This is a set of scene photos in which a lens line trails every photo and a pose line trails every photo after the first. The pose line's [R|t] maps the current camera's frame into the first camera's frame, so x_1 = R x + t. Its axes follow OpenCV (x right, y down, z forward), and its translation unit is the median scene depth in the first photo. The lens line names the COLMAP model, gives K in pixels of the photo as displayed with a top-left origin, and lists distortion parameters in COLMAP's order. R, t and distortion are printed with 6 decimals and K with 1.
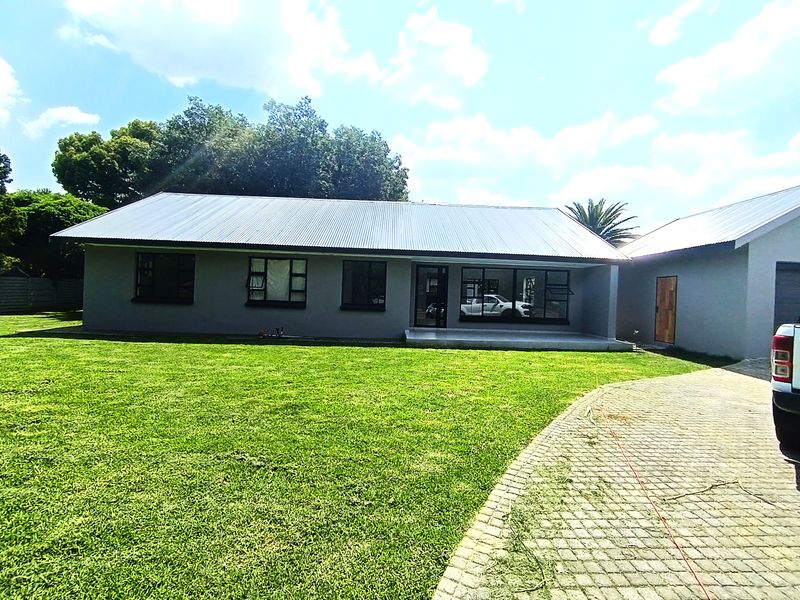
lens RADIAL K [[384.1, 0, 400.0], [0, 384.1, 300.0], [0, 0, 1]] dist [-0.002355, -0.001008]
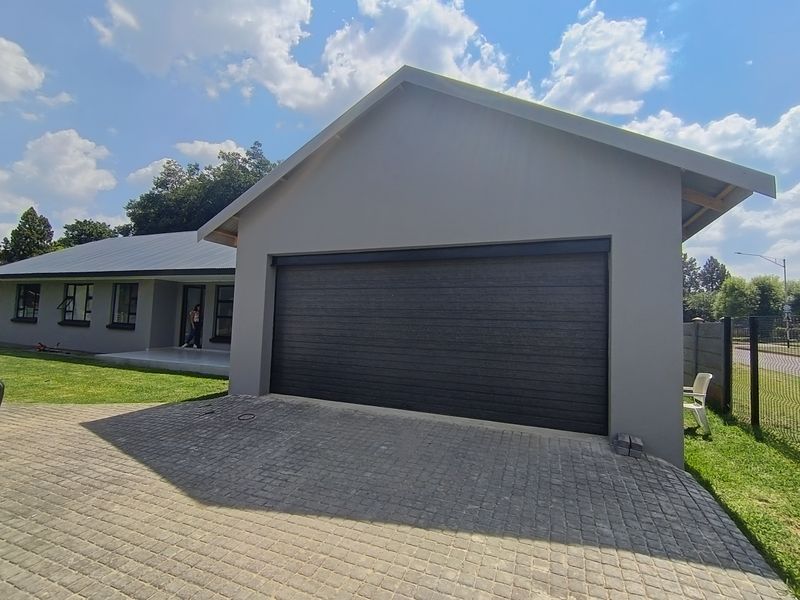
lens RADIAL K [[384.1, 0, 400.0], [0, 384.1, 300.0], [0, 0, 1]] dist [-0.002355, -0.001008]
pose [[0.902209, -0.022971, -0.430687, 0.998642], [-0.010918, 0.997044, -0.076050, 0.017690], [0.431161, 0.073315, 0.899292, 0.334705]]
